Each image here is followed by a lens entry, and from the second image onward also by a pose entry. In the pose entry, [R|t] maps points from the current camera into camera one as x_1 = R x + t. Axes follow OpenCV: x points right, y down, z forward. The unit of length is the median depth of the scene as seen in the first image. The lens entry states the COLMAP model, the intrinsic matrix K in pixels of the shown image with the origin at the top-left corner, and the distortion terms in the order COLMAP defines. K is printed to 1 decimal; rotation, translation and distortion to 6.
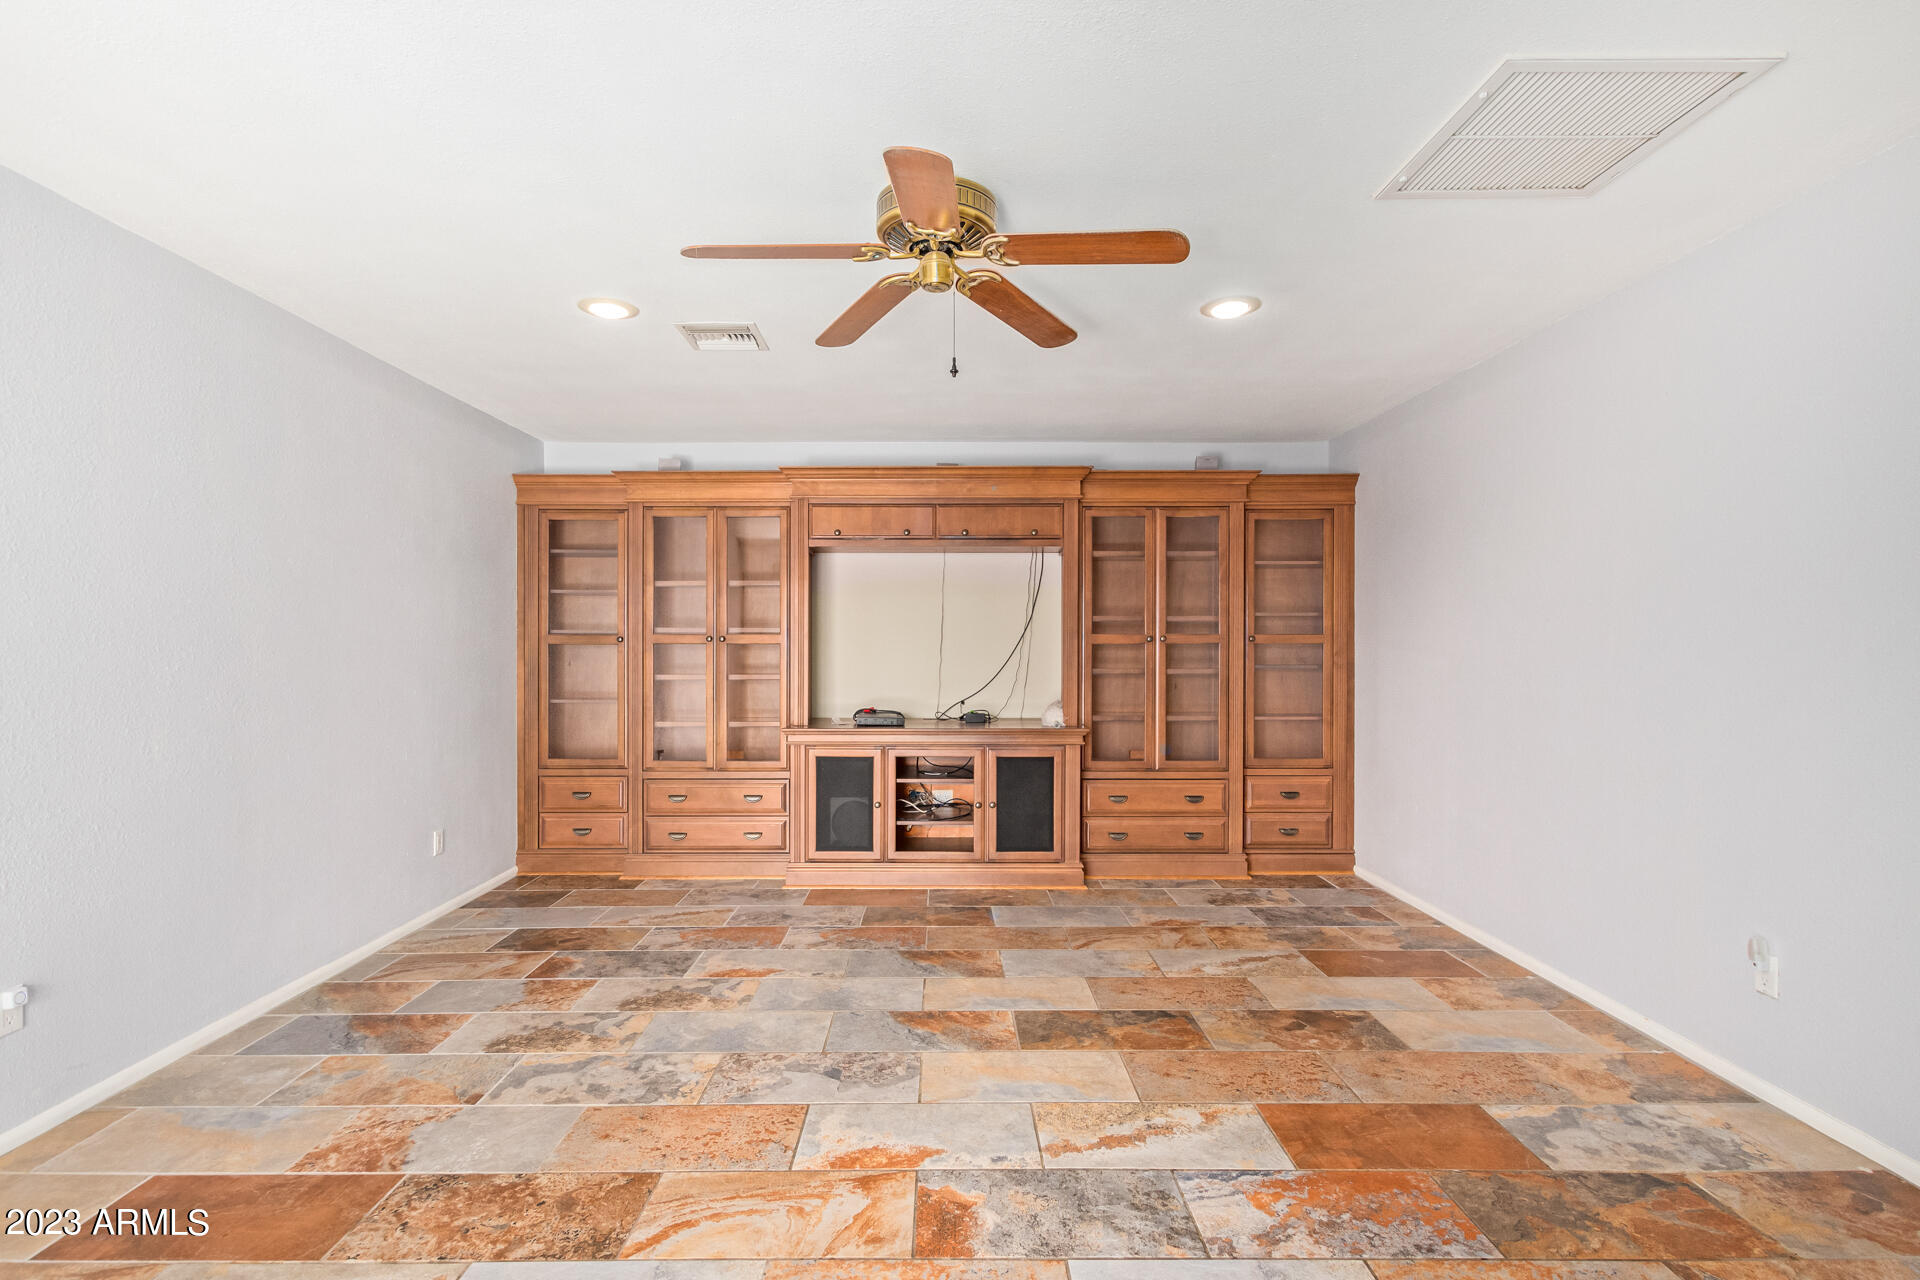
lens RADIAL K [[882.8, 0, 942.5], [0, 882.8, 647.1], [0, 0, 1]] dist [0.009800, -0.003884]
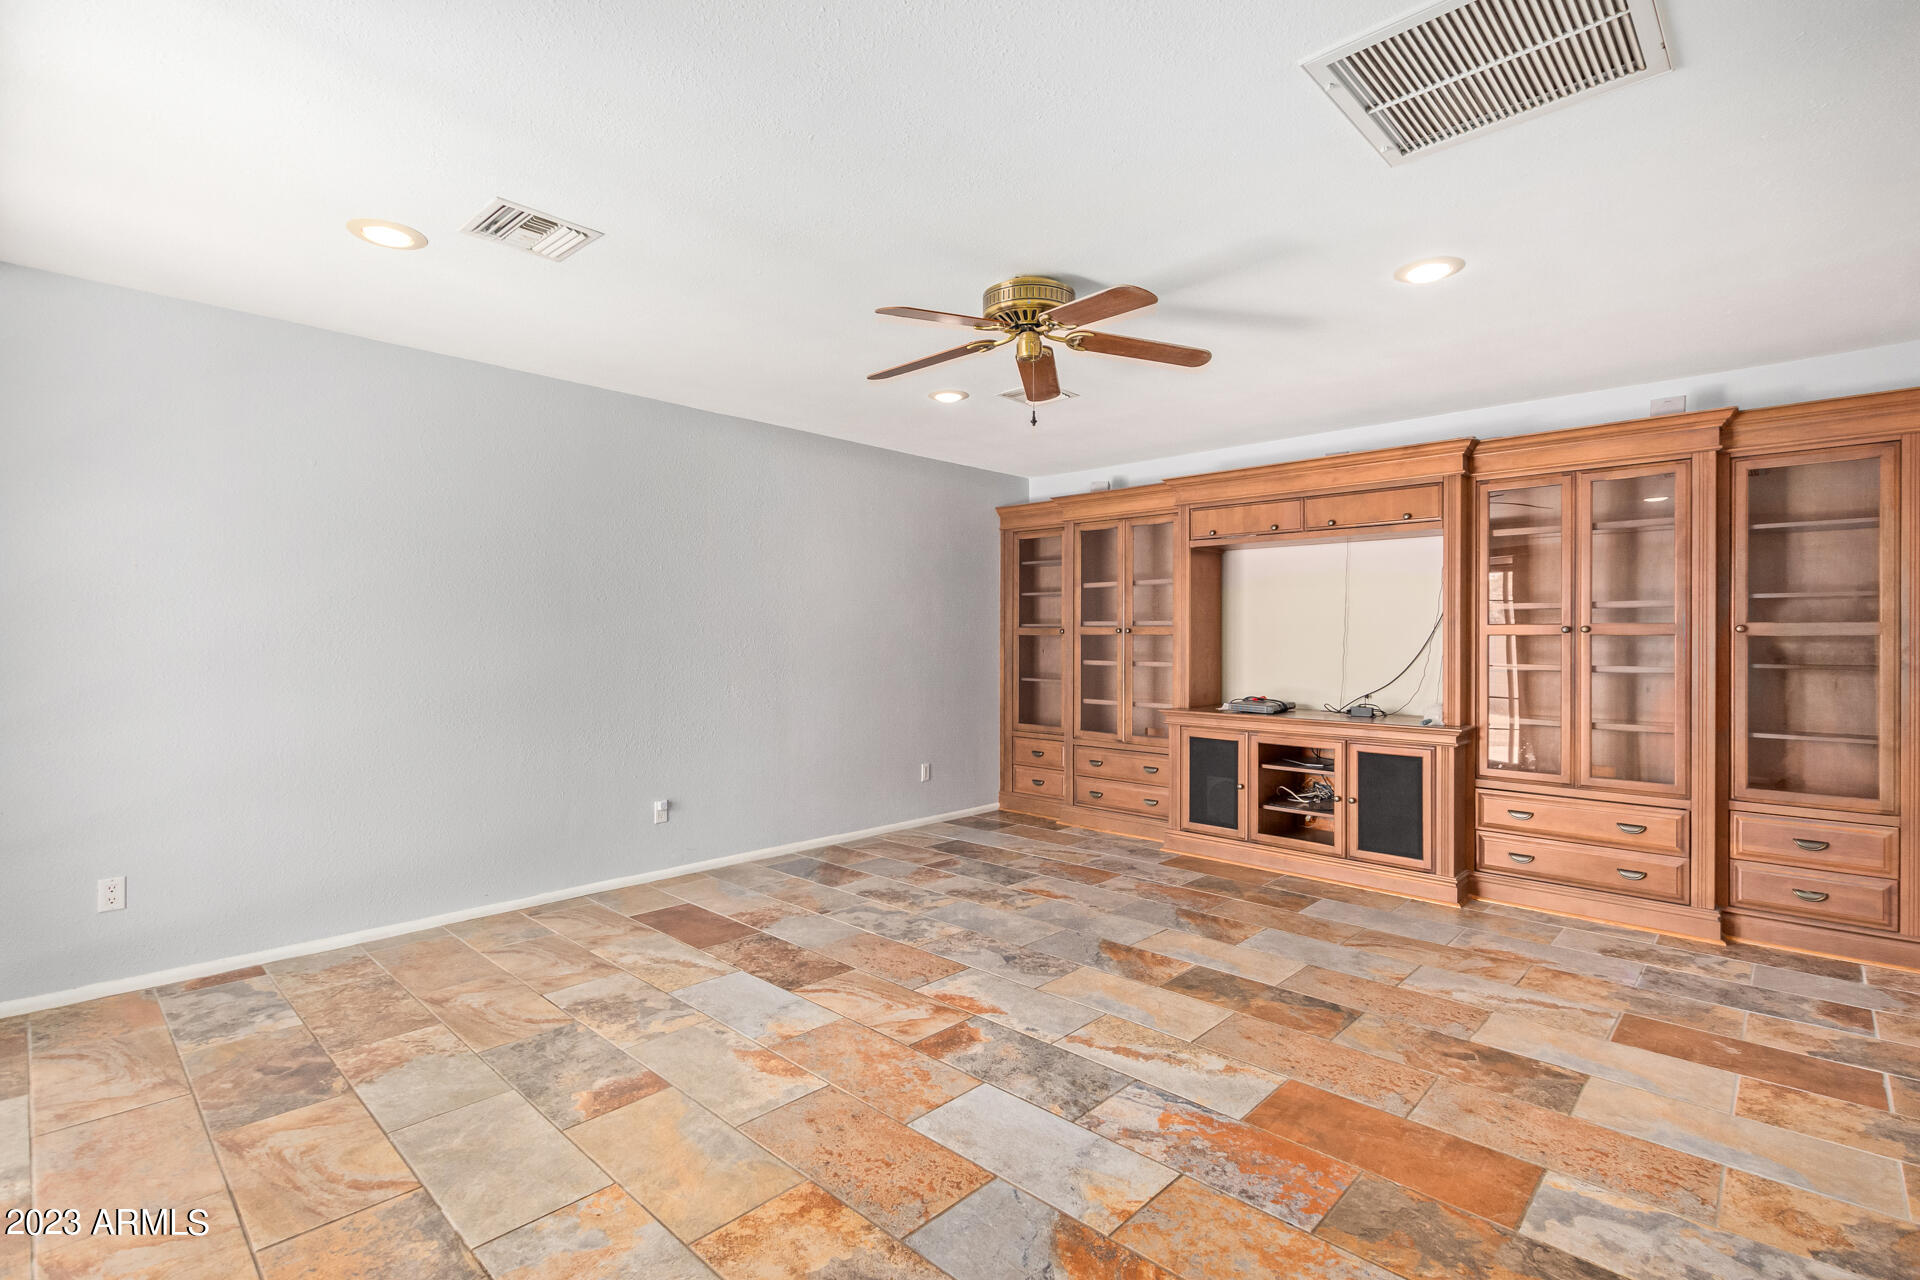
lens RADIAL K [[882.8, 0, 952.5], [0, 882.8, 637.3], [0, 0, 1]] dist [0.009800, -0.003884]
pose [[0.725839, 0.002511, -0.687860, 0.619033], [-0.005784, 0.999980, -0.002453, 0.005846], [0.687840, 0.005759, 0.725840, -0.016002]]
